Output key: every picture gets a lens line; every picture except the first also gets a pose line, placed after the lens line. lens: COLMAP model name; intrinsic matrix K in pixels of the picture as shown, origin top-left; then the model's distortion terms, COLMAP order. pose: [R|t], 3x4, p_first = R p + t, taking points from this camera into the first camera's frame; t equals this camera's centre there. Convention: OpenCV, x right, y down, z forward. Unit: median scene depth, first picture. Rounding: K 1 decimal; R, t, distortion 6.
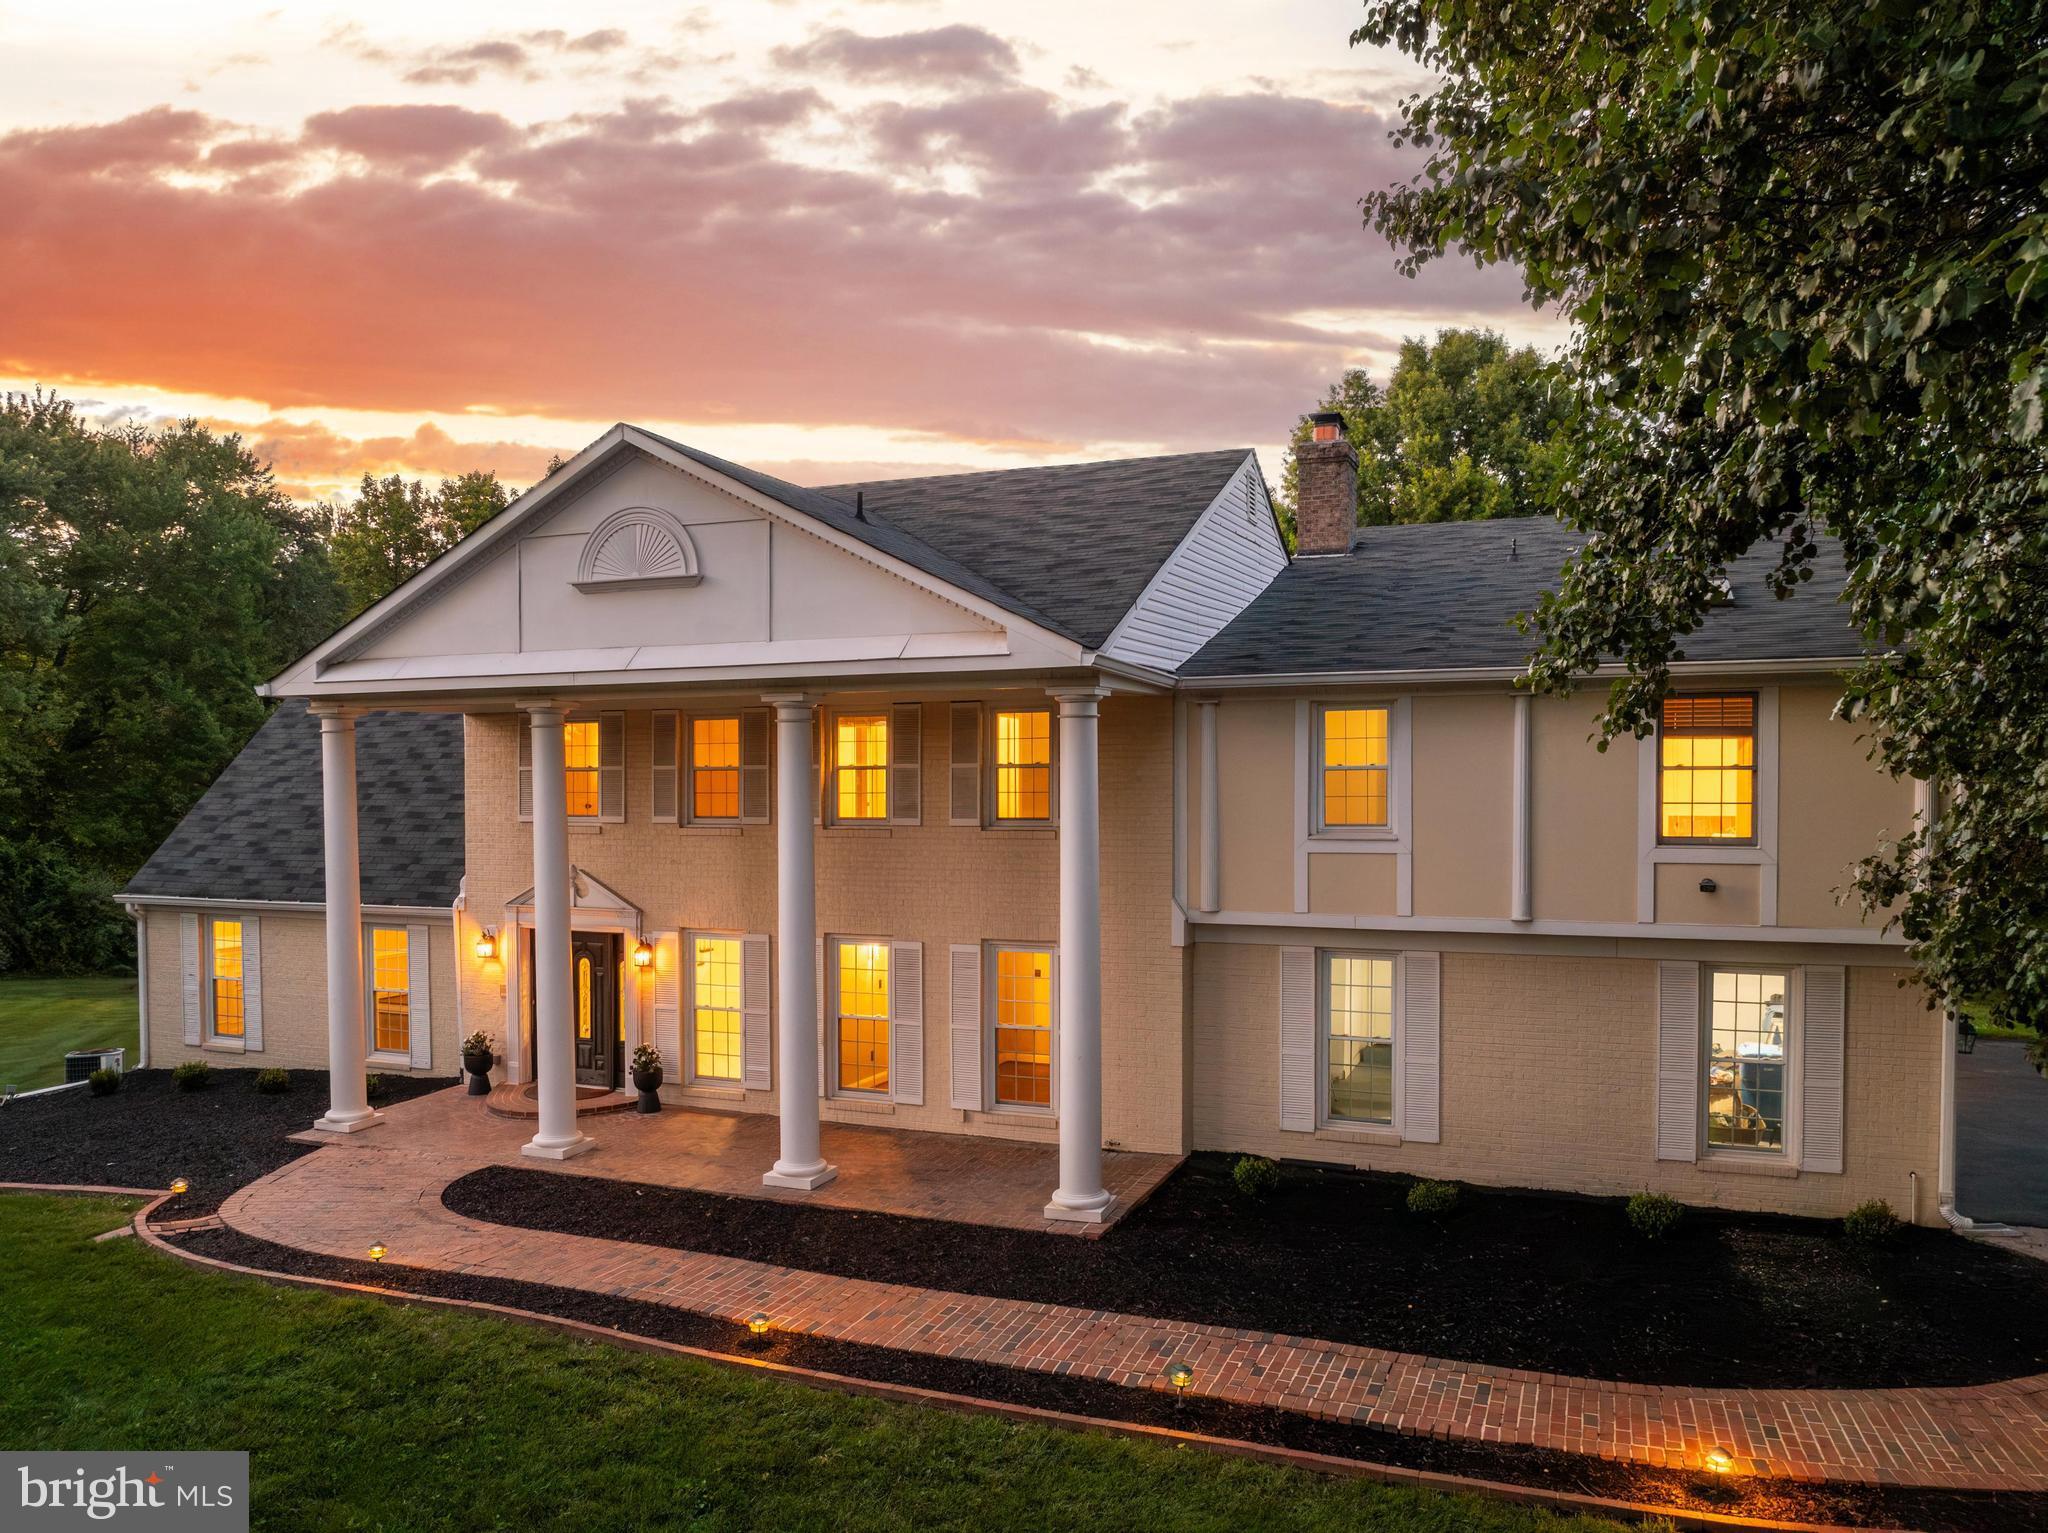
lens RADIAL K [[1475.4, 0, 1020.9], [0, 1475.4, 813.2], [0, 0, 1]] dist [-0.042911, 0.003551]
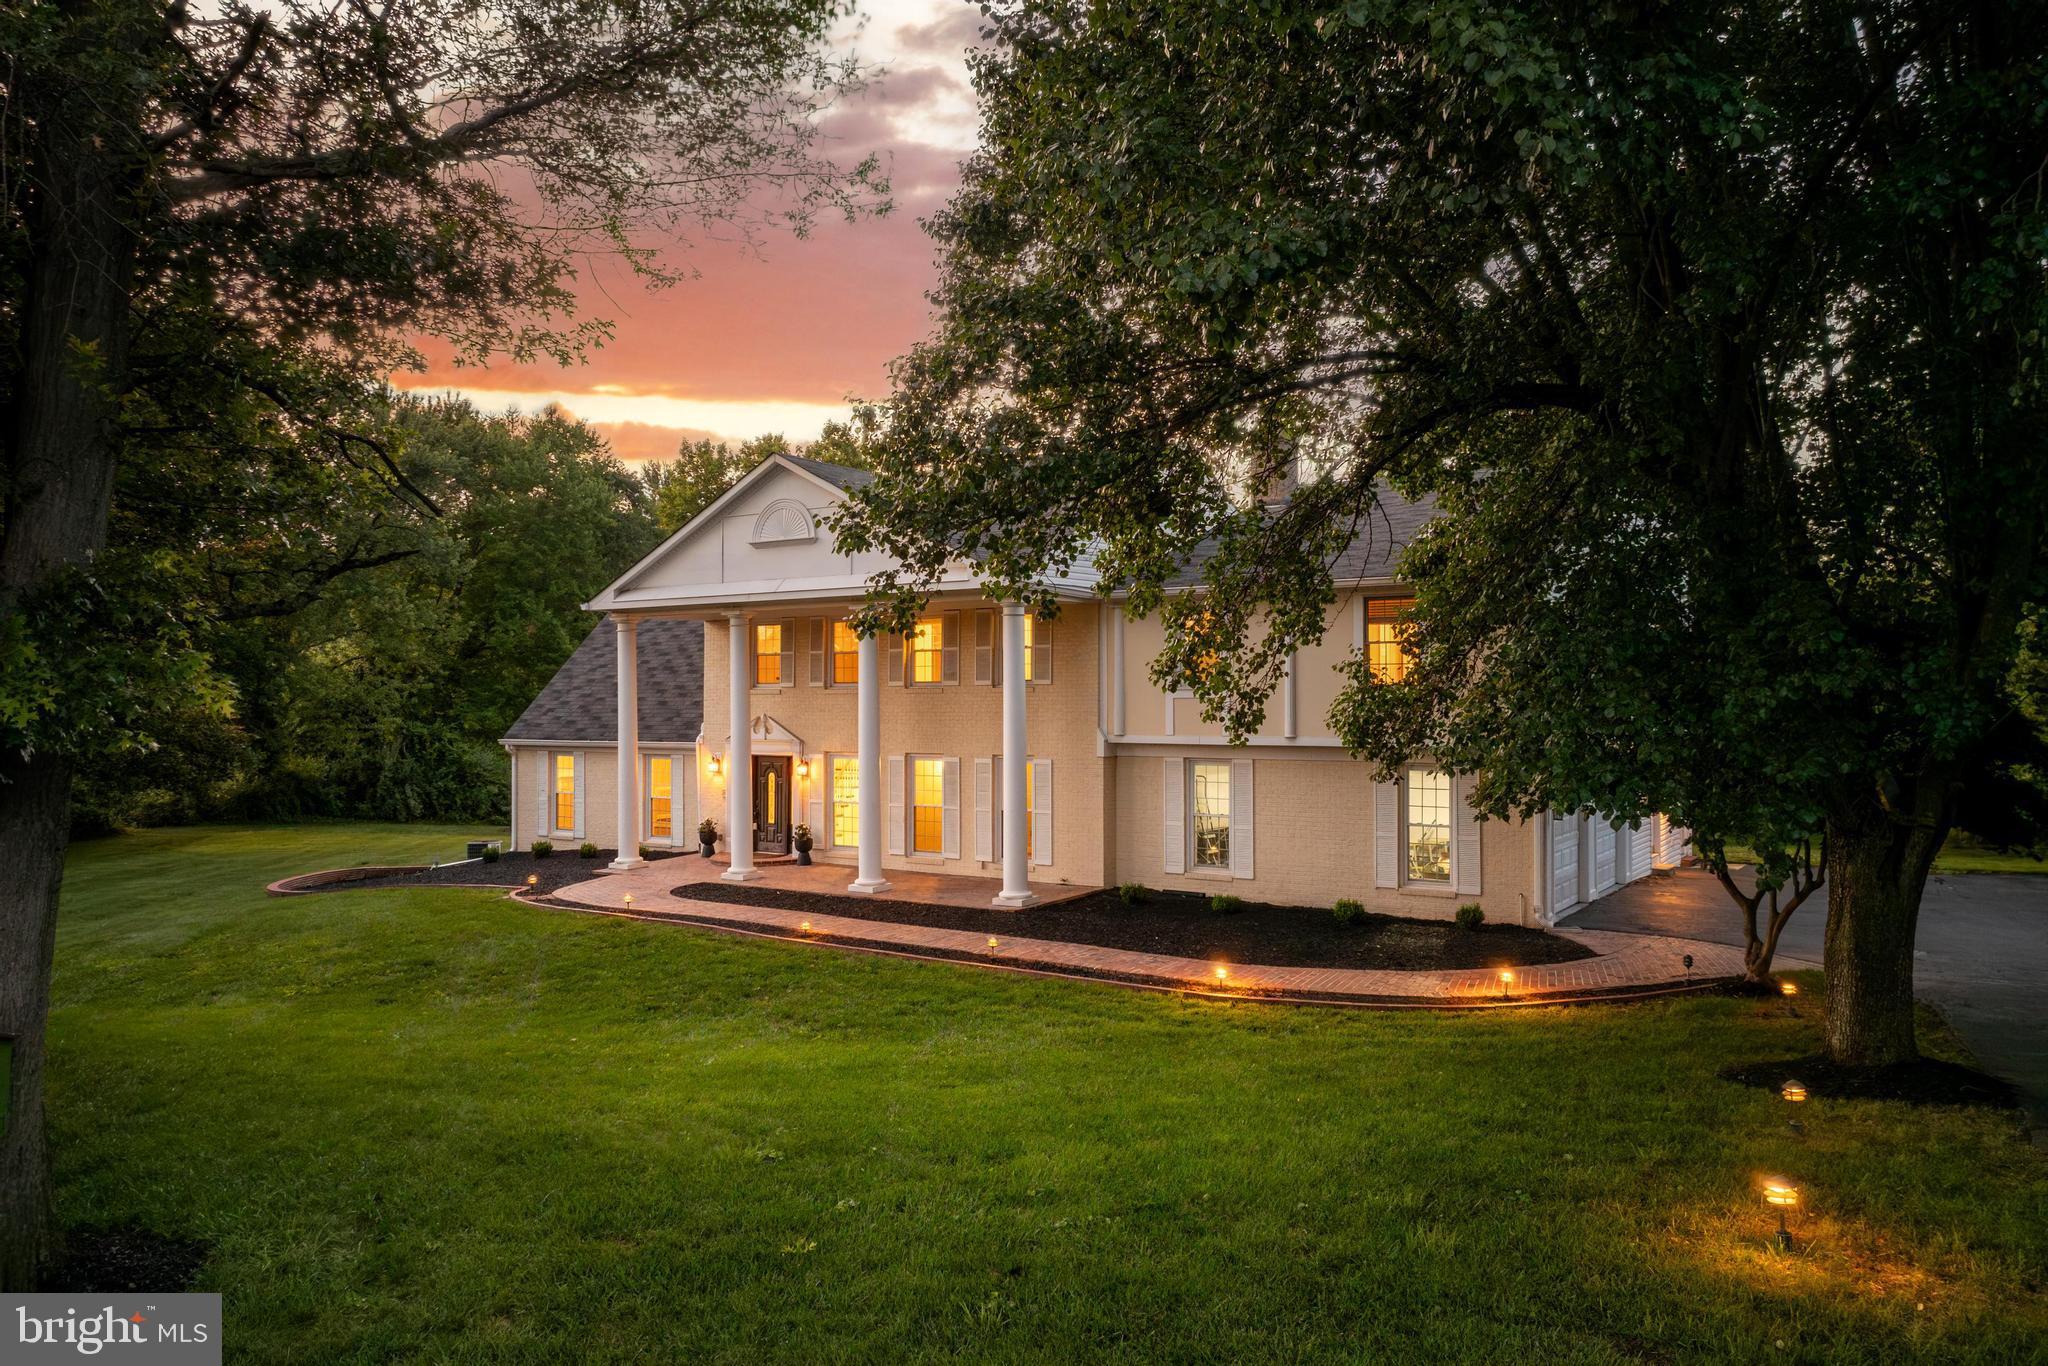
lens RADIAL K [[1485.2, 0, 1024.0], [0, 1485.2, 683.0], [0, 0, 1]] dist [-0.041481, -0.002710]
pose [[0.978248, 0.000051, -0.207441, 0.305220], [-0.007710, 0.999318, -0.036116, 0.057884], [0.207298, 0.036929, 0.977581, -0.519250]]
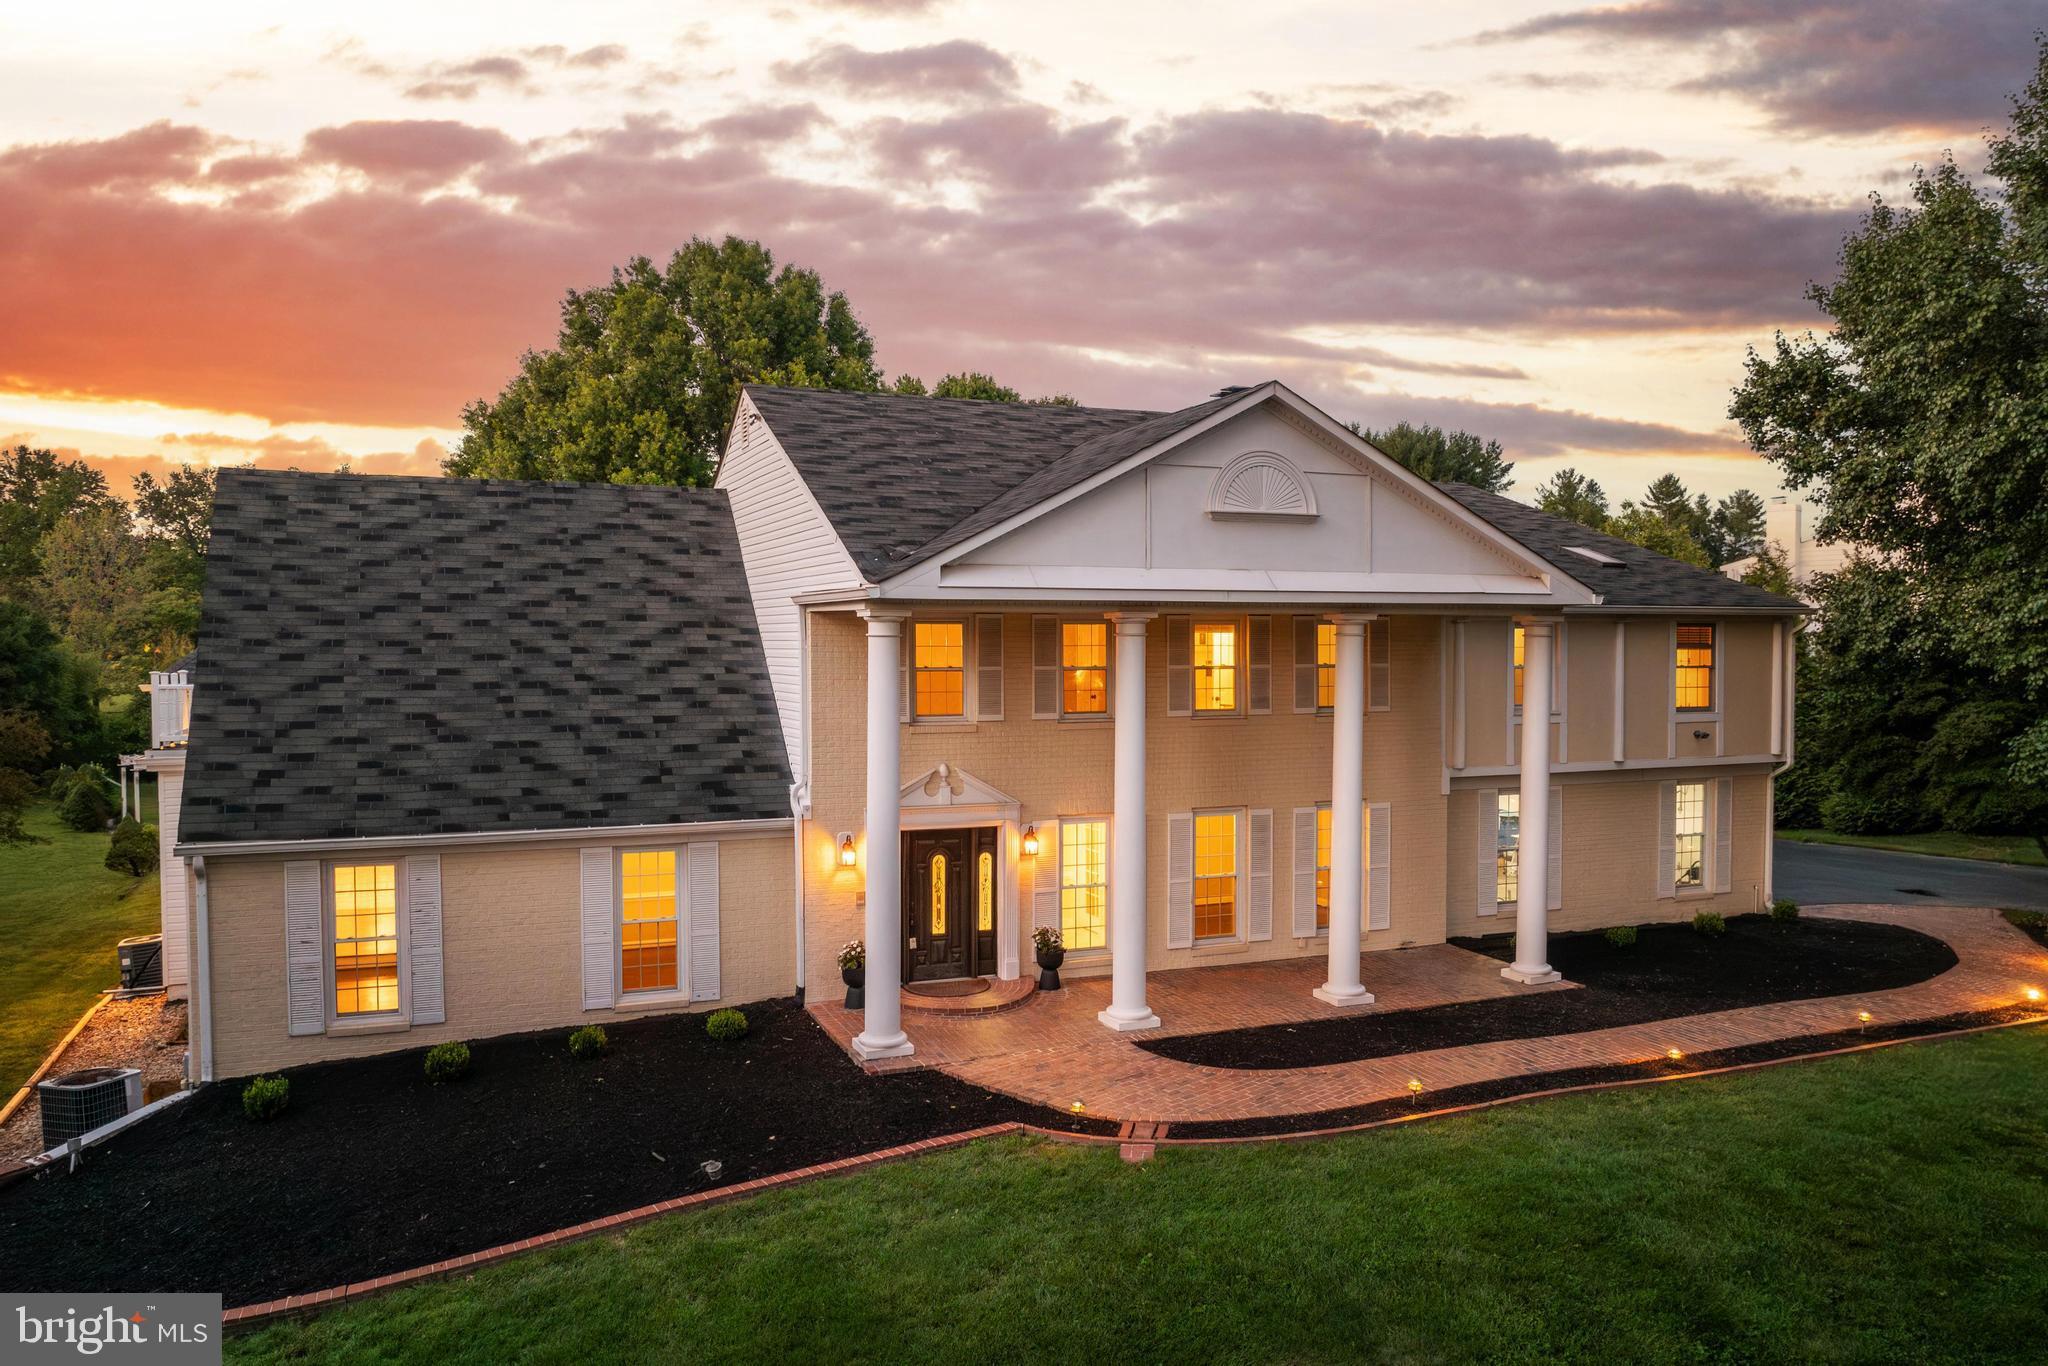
lens RADIAL K [[1485.2, 0, 1024.0], [0, 1485.2, 683.0], [0, 0, 1]] dist [-0.041481, -0.002710]
pose [[0.712175, -0.016127, 0.701817, -0.981040], [0.013269, 0.999867, 0.009511, -0.029415], [-0.701877, 0.002539, 0.712294, 0.232639]]
